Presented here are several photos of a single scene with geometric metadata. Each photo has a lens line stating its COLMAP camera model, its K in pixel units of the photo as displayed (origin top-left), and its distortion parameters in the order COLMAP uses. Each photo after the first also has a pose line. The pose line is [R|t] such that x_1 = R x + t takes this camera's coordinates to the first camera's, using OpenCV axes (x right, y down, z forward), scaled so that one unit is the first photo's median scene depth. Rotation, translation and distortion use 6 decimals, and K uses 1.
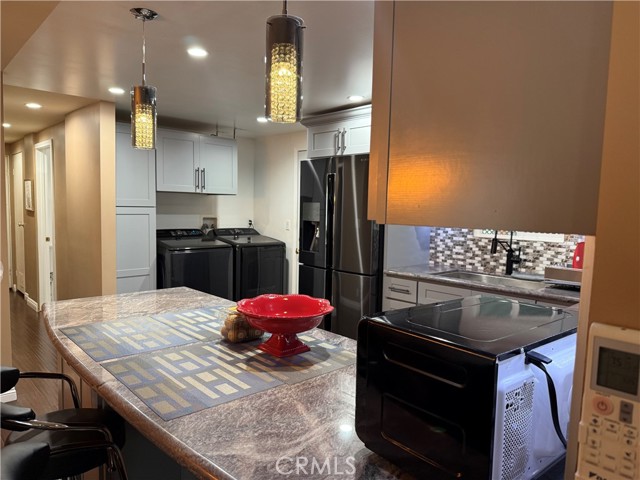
lens RADIAL K [[450.7, 0, 314.8], [0, 450.7, 238.9], [0, 0, 1]] dist [0.062655, -0.084076]
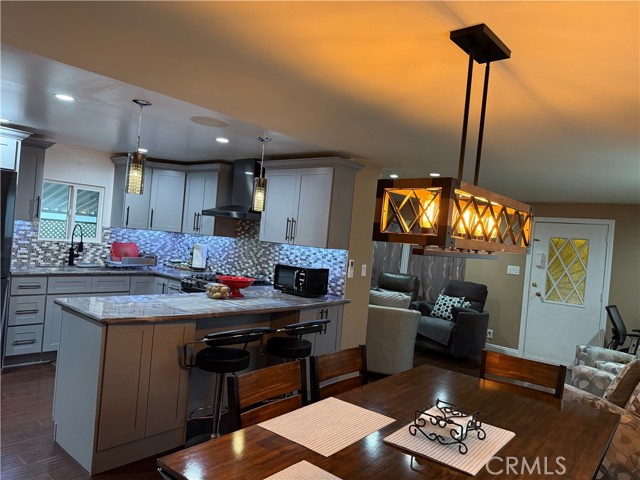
lens RADIAL K [[450.7, 0, 324.2], [0, 450.7, 243.4], [0, 0, 1]] dist [0.062655, -0.084076]
pose [[-0.120851, -0.045445, 0.991630, -1.020510], [-0.016162, 0.998909, 0.043809, -0.064235], [-0.992539, -0.010733, -0.121454, 0.320898]]
